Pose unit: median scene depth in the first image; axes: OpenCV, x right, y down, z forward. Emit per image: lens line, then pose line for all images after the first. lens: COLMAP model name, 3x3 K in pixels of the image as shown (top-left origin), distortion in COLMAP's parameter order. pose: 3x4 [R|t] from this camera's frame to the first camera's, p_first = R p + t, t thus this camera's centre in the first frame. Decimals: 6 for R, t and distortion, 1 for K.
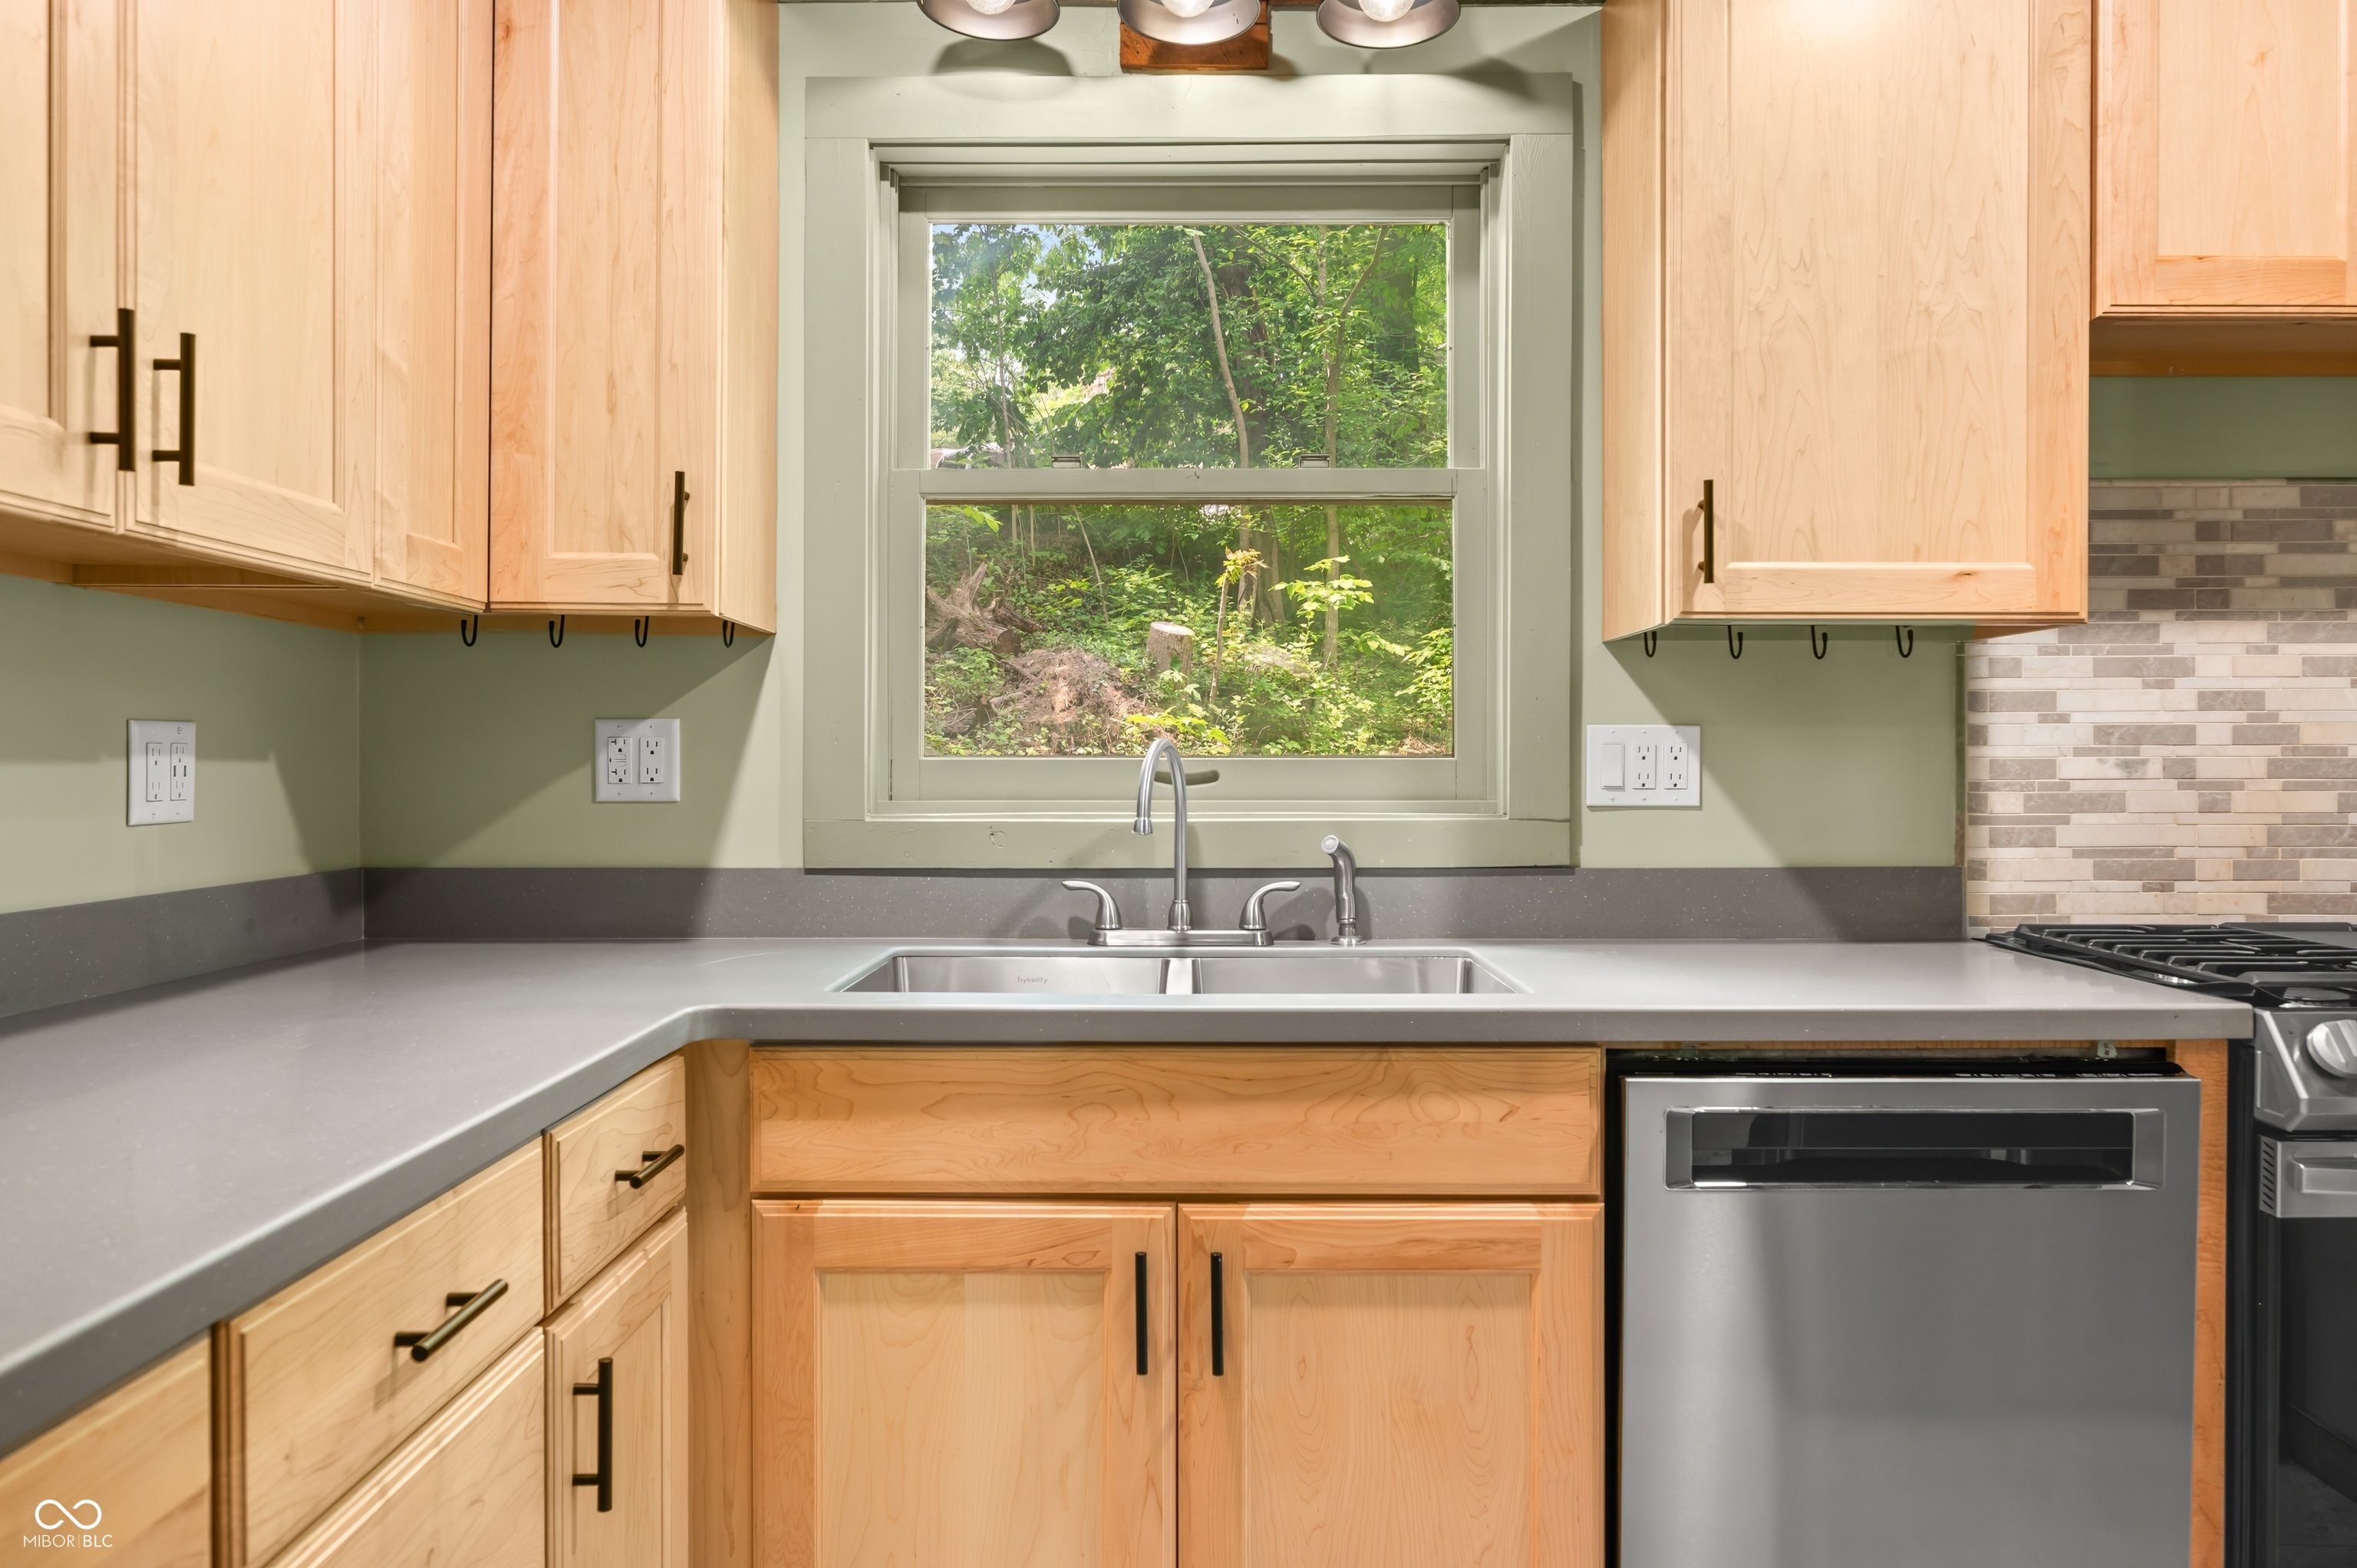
lens RADIAL K [[1635.9, 0, 1222.0], [0, 1635.9, 775.8], [0, 0, 1]] dist [0.002730, -0.005073]
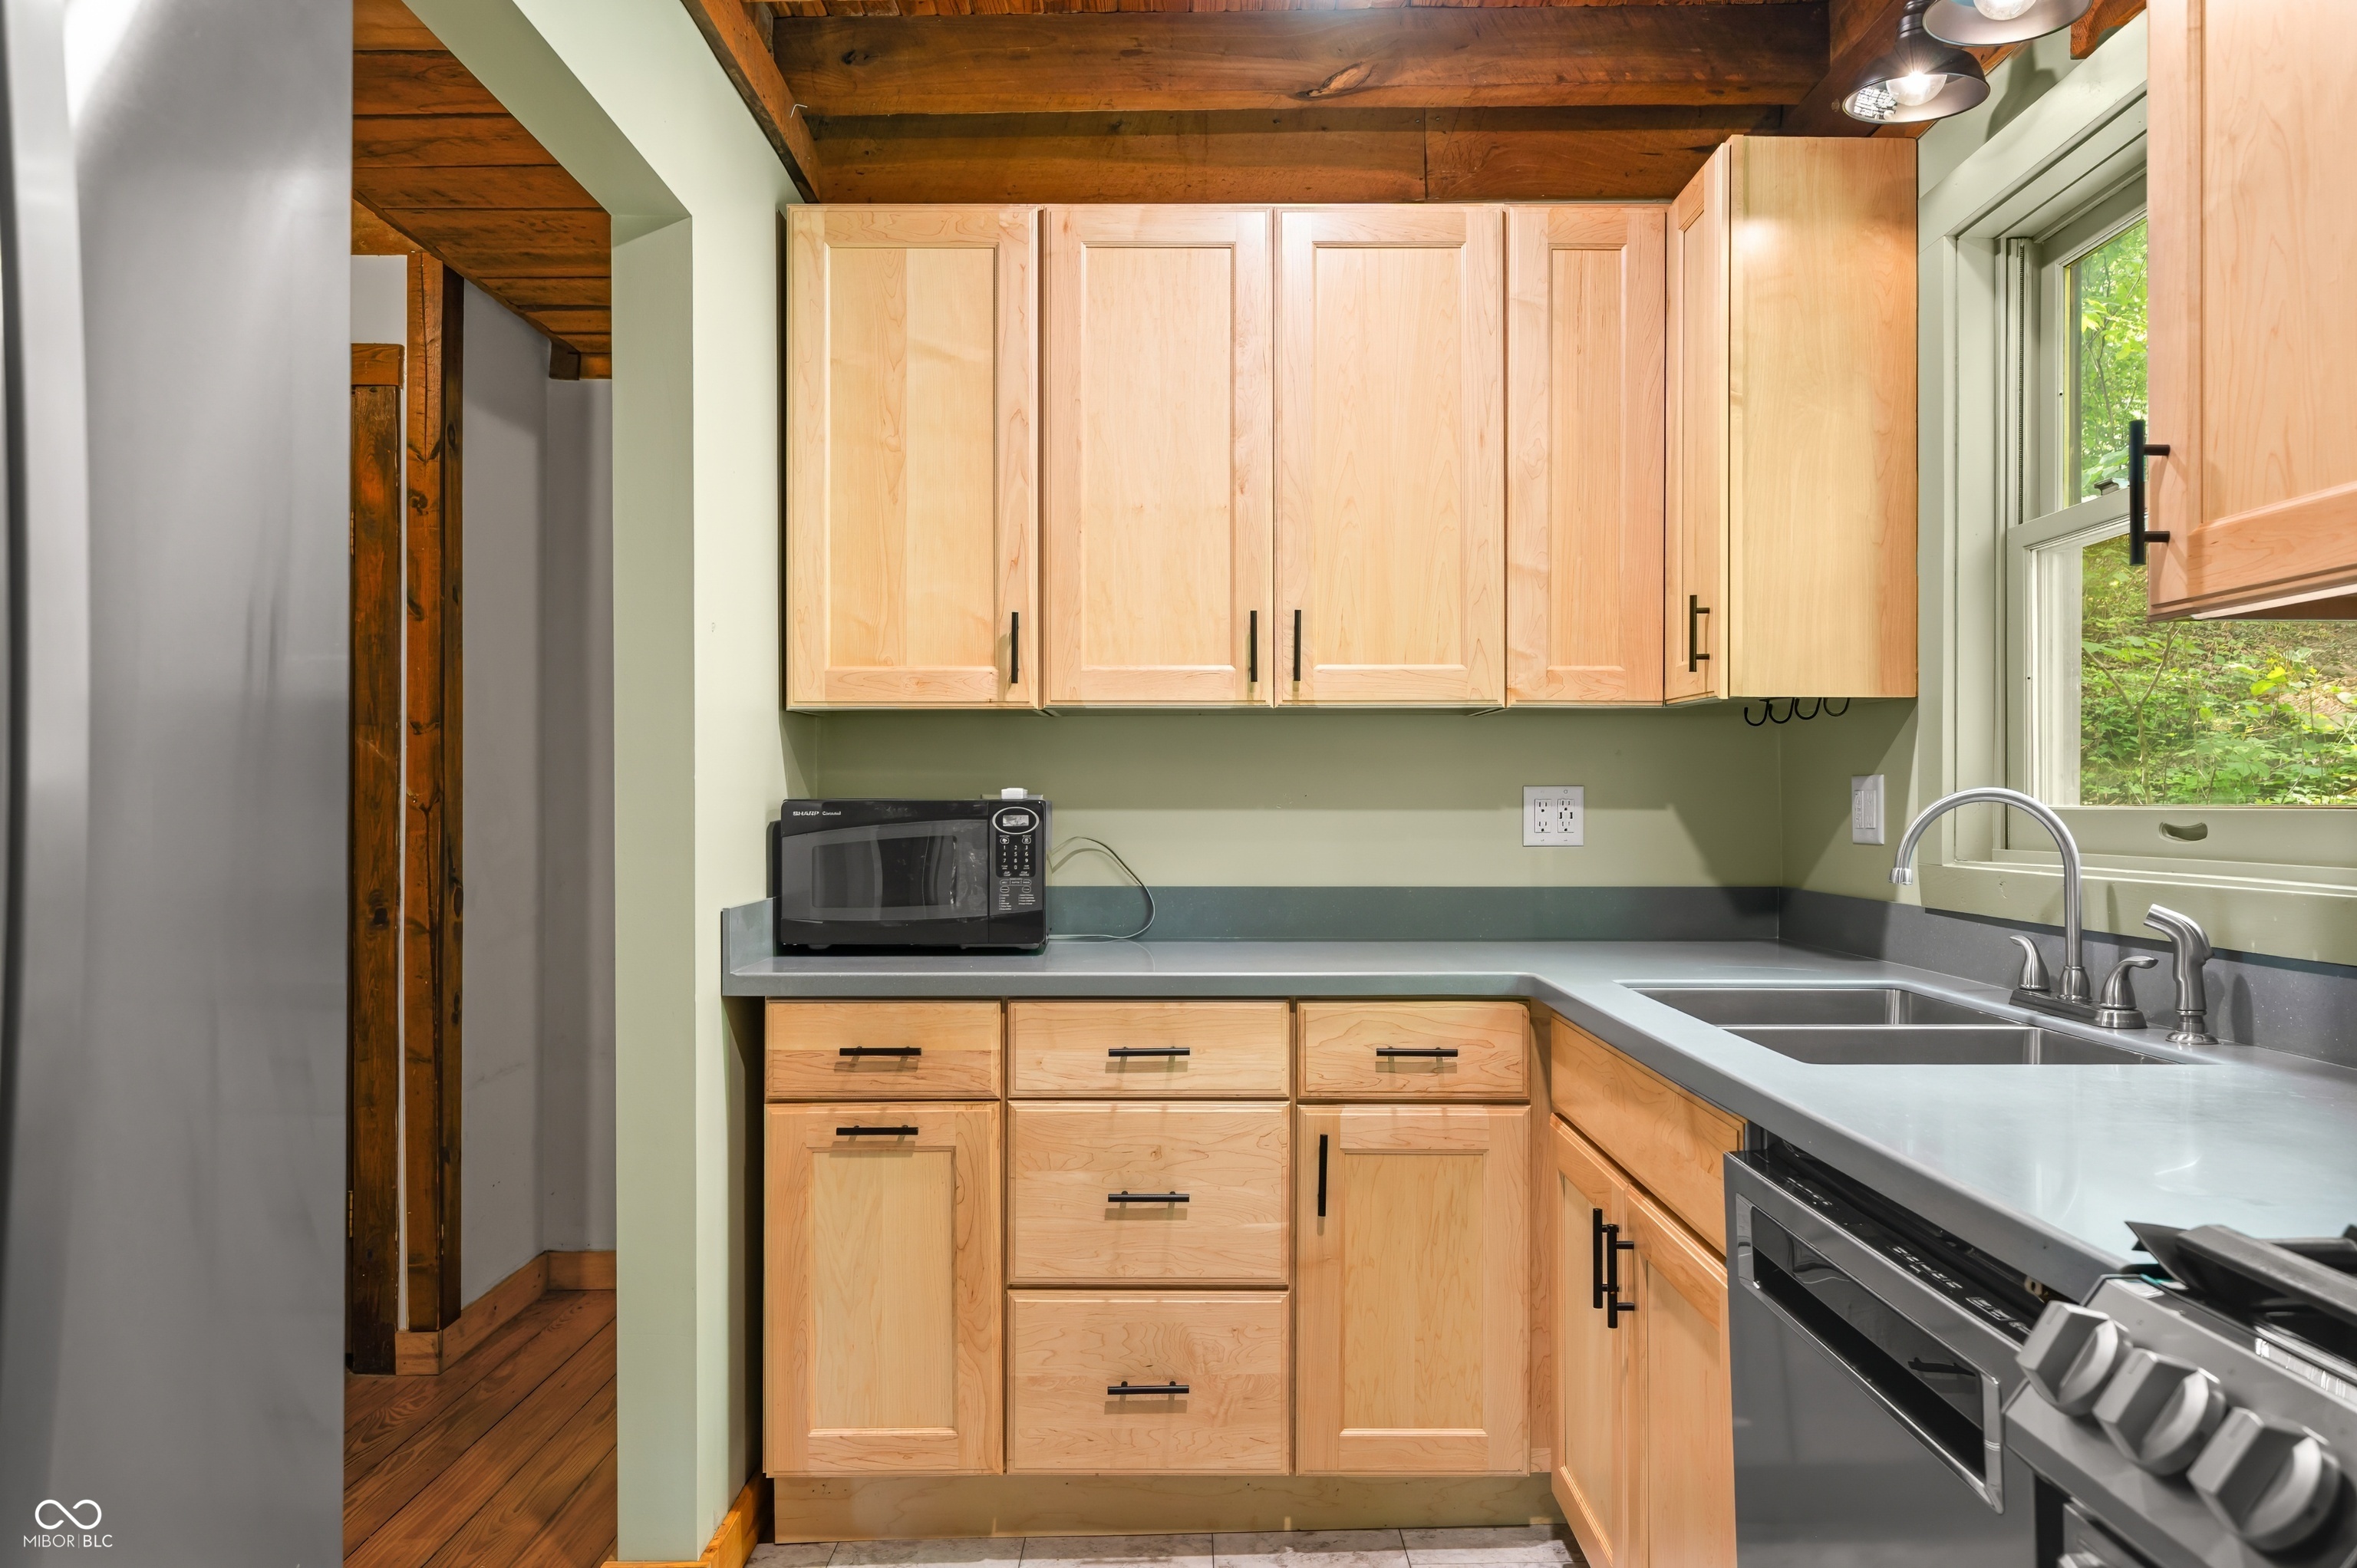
lens RADIAL K [[1635.9, 0, 1180.3], [0, 1635.9, 794.6], [0, 0, 1]] dist [0.002730, -0.005073]
pose [[-0.013610, -0.005907, -0.999890, 0.914546], [-0.005462, 0.999968, -0.005833, -0.010565], [0.999892, 0.005382, -0.013642, 0.536759]]
